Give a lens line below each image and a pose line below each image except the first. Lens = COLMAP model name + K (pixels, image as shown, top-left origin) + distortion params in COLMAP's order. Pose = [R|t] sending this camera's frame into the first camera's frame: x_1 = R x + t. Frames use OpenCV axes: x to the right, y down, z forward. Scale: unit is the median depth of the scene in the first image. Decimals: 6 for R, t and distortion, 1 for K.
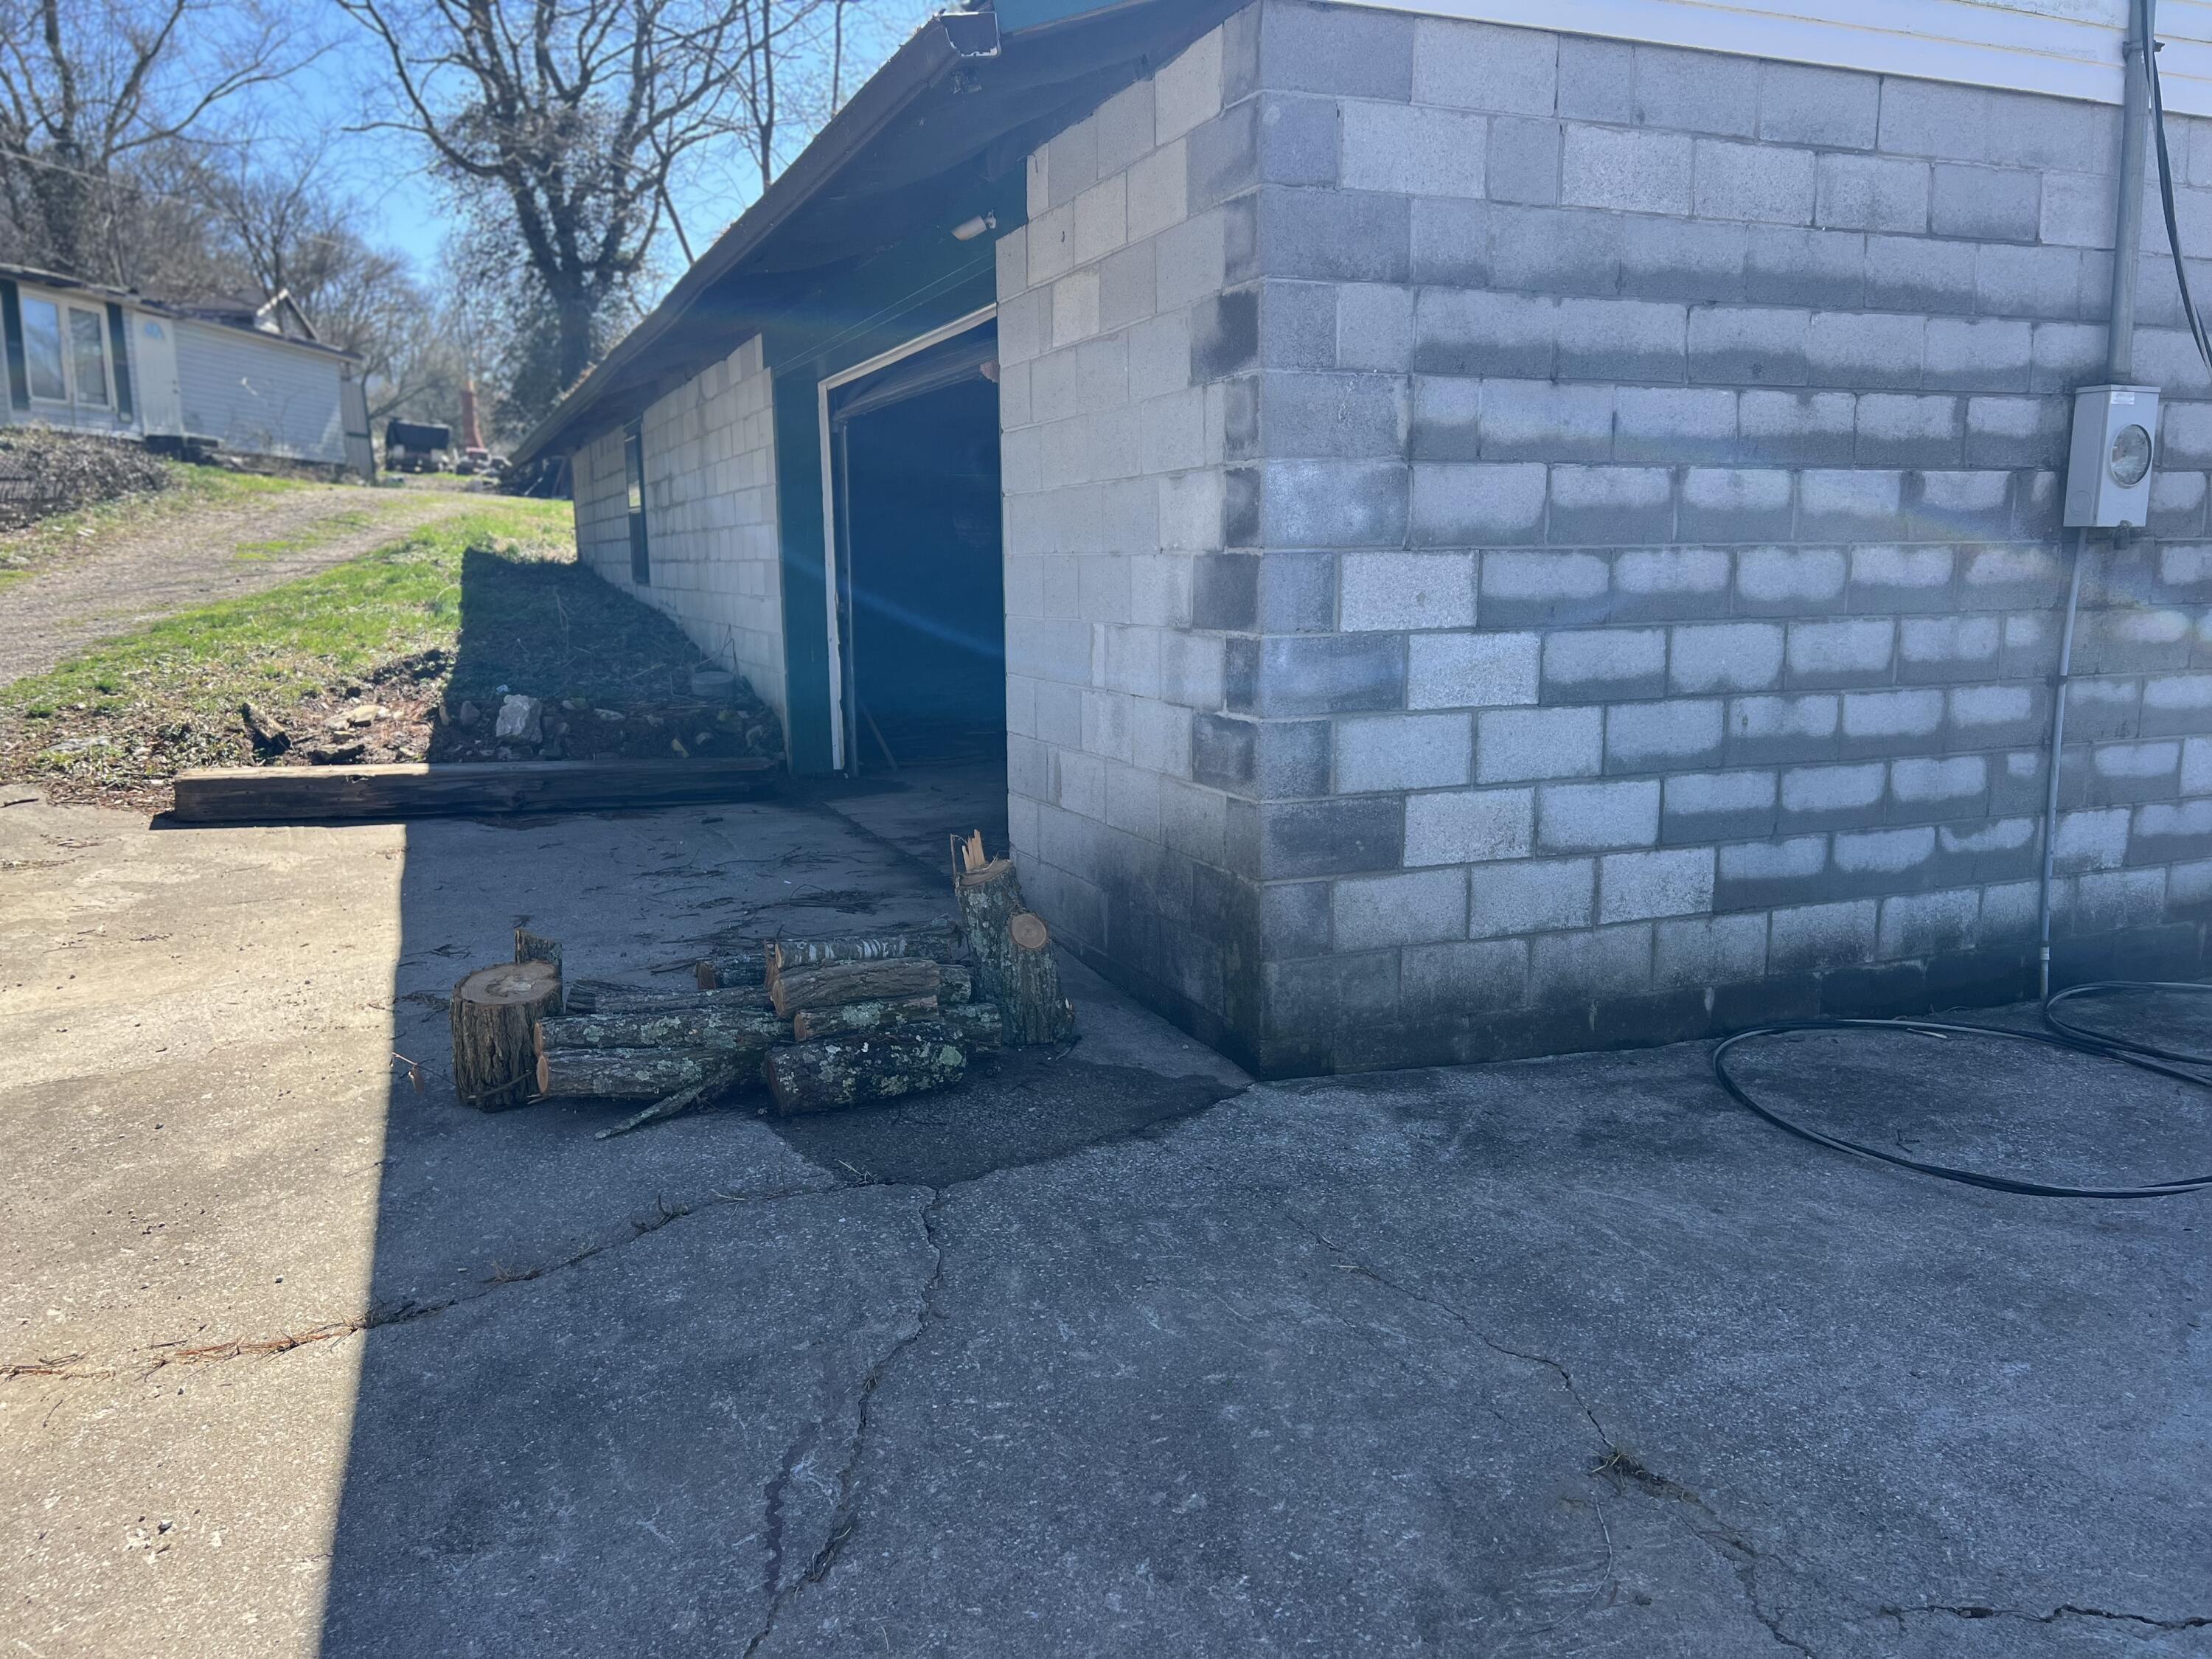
lens RADIAL K [[1653.6, 0, 1110.8], [0, 1653.6, 827.3], [0, 0, 1]] dist [0.067617, -0.078651]
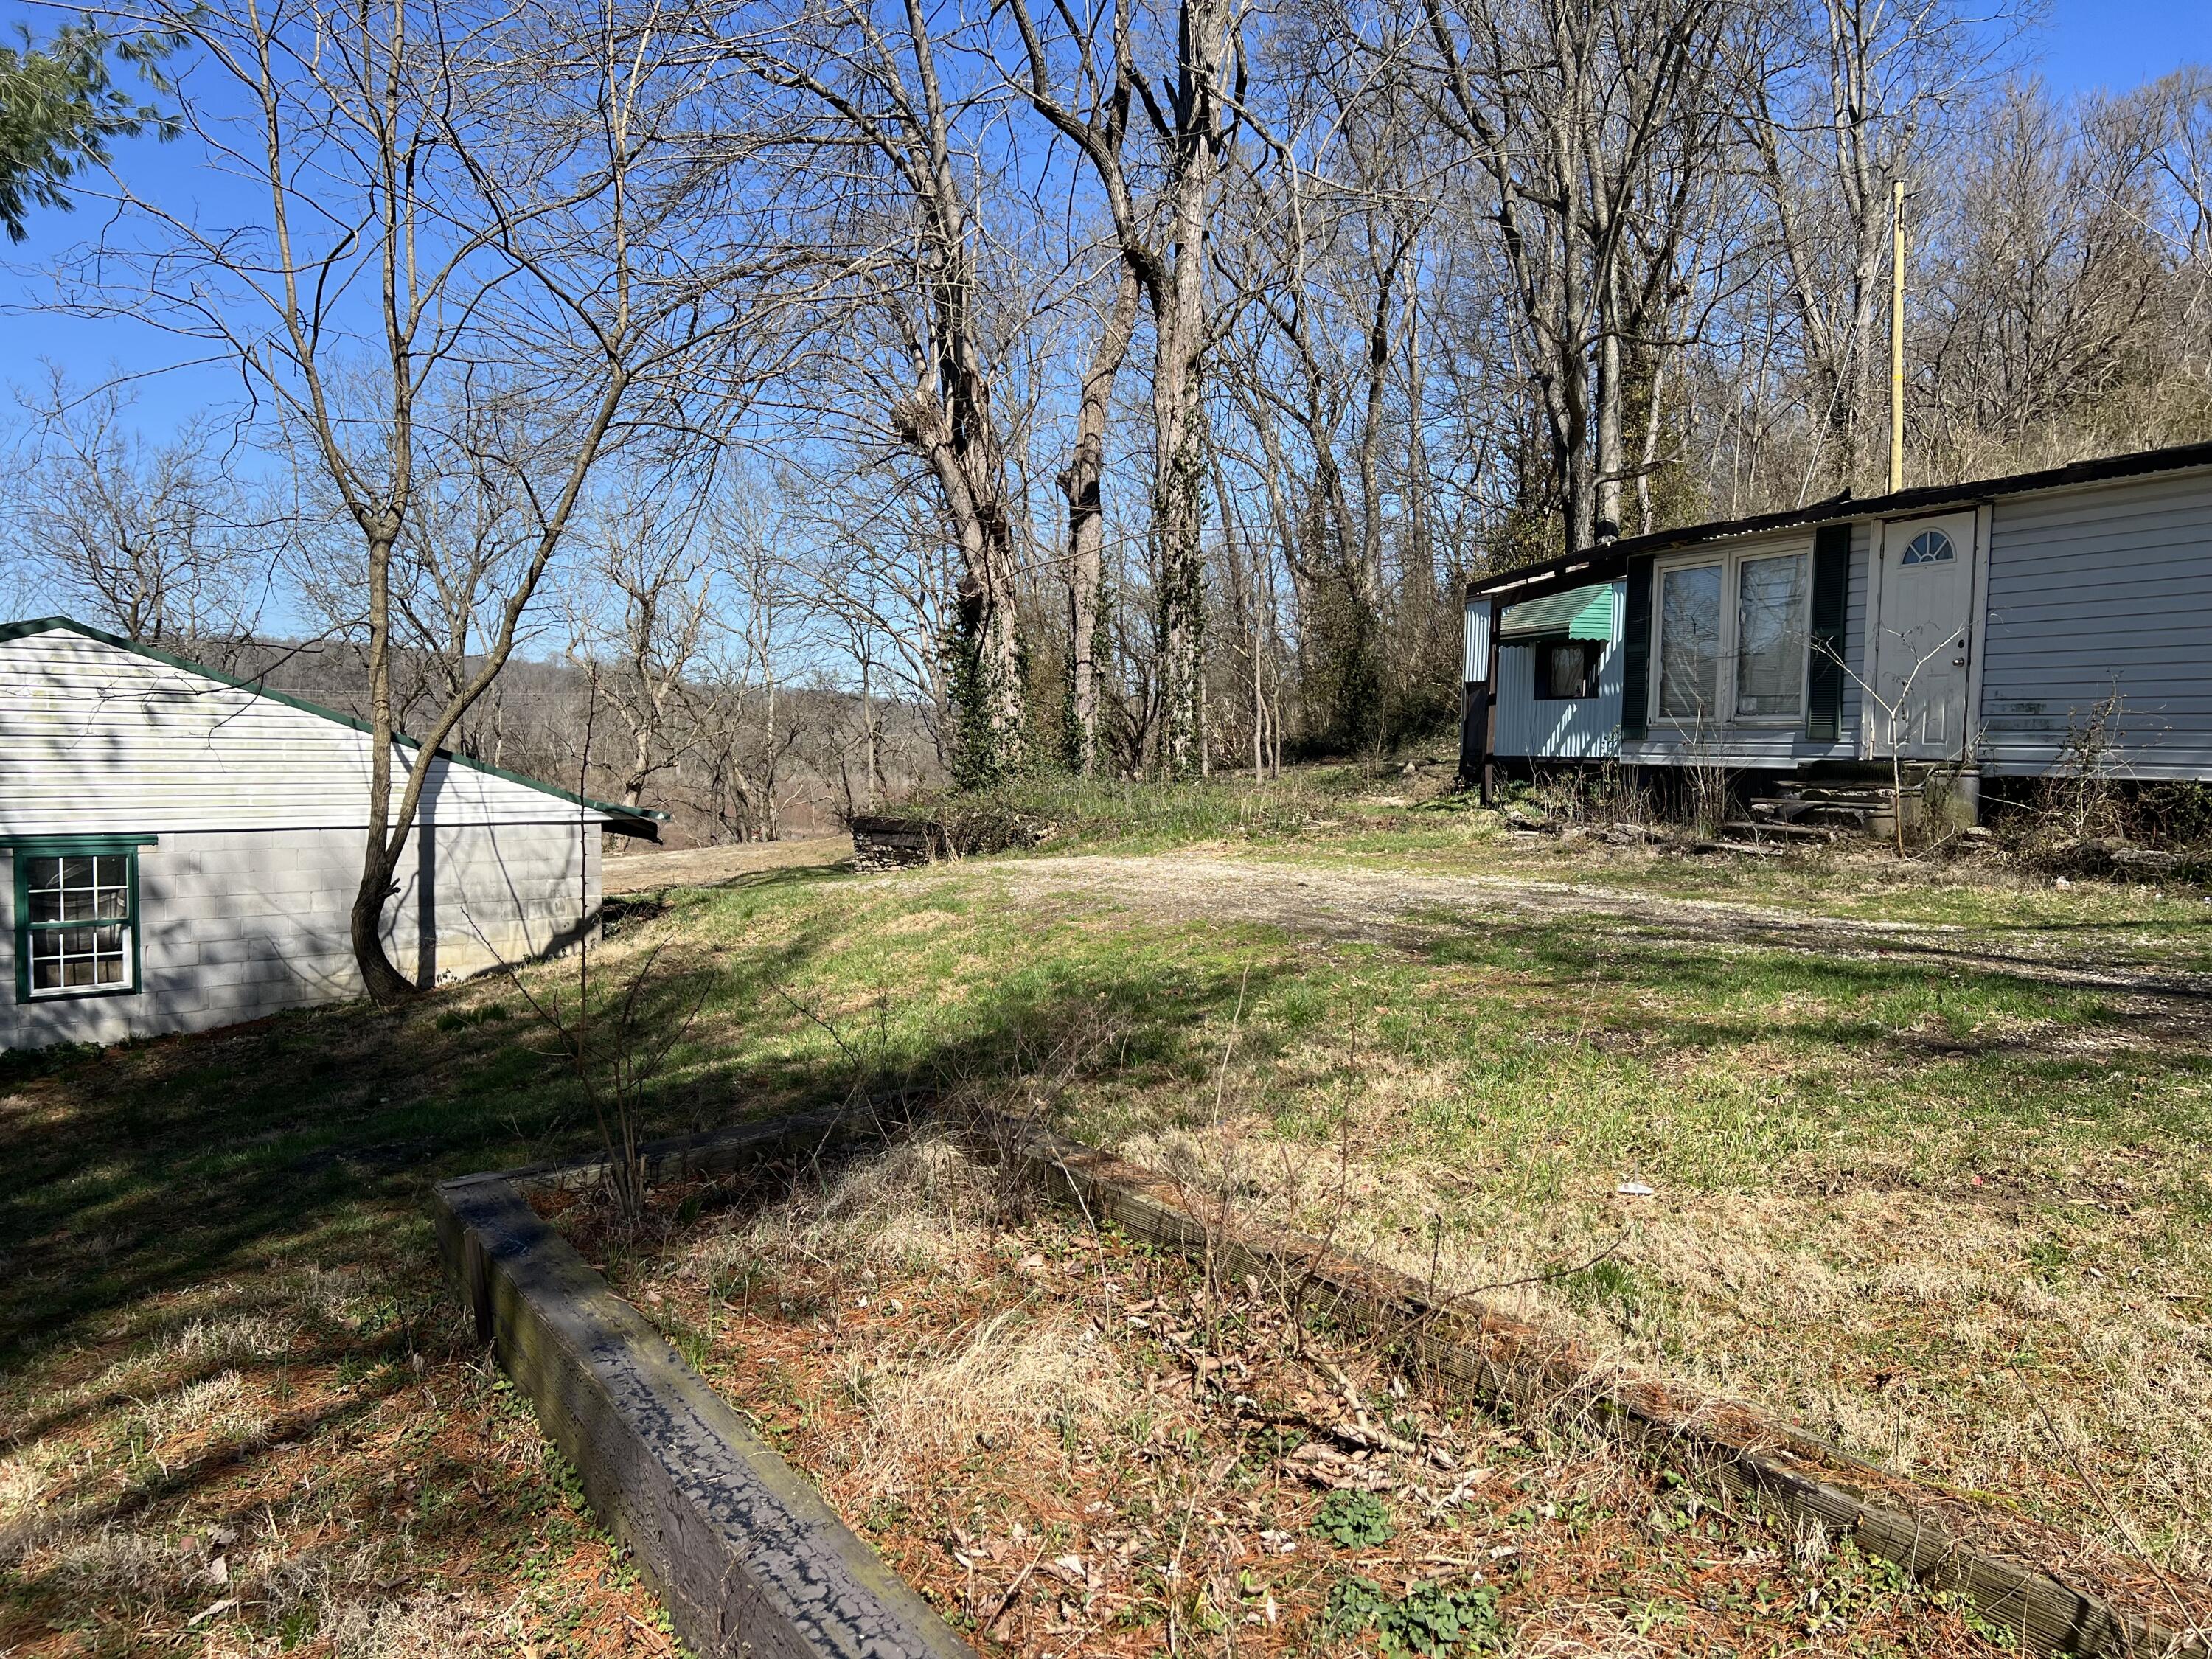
lens RADIAL K [[1653.6, 0, 1113.8], [0, 1653.6, 830.3], [0, 0, 1]] dist [0.067617, -0.078651]
pose [[-0.924183, 0.004741, -0.381920, -0.258453], [-0.079612, 0.975570, 0.204758, -0.451740], [0.373560, 0.219640, -0.901227, 2.078212]]
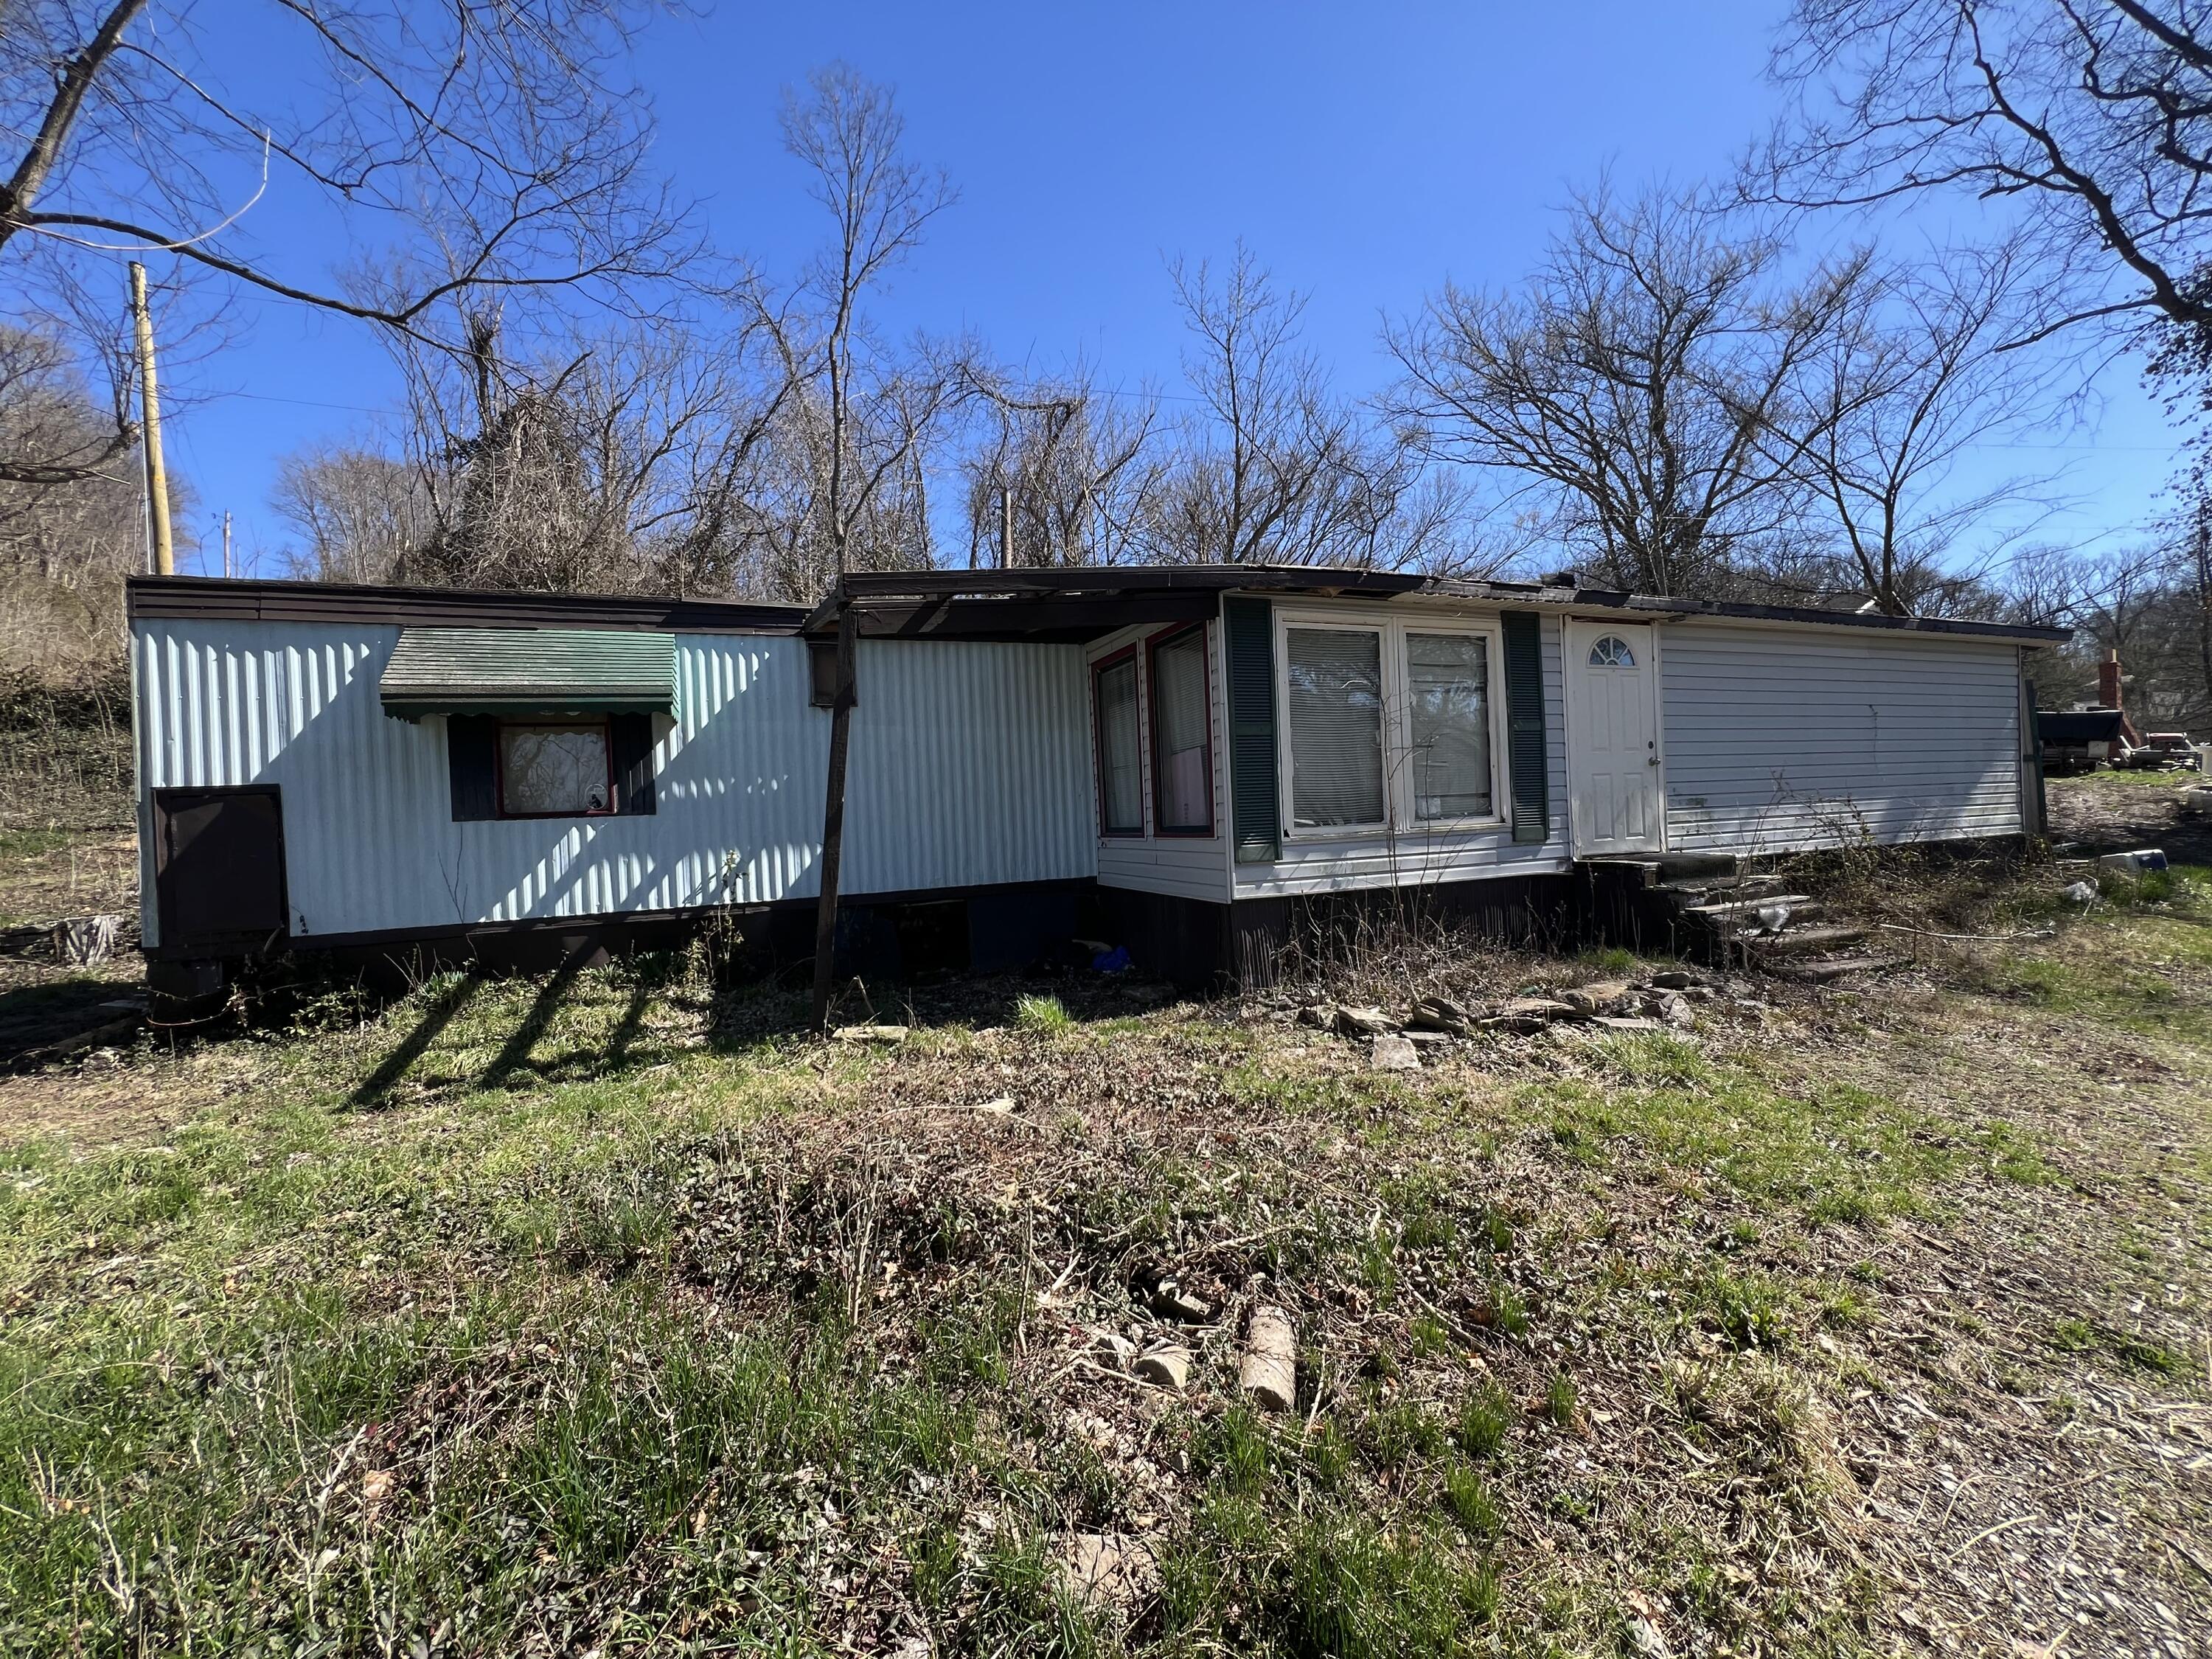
lens RADIAL K [[882.7, 0, 1103.5], [0, 882.7, 836.4], [0, 0, 1]] dist [-0.001166, -0.000373]
pose [[0.400916, 0.007262, -0.916086, -0.590450], [-0.105466, 0.993686, -0.038279, -0.326442], [0.910024, 0.111962, 0.399151, 1.158159]]
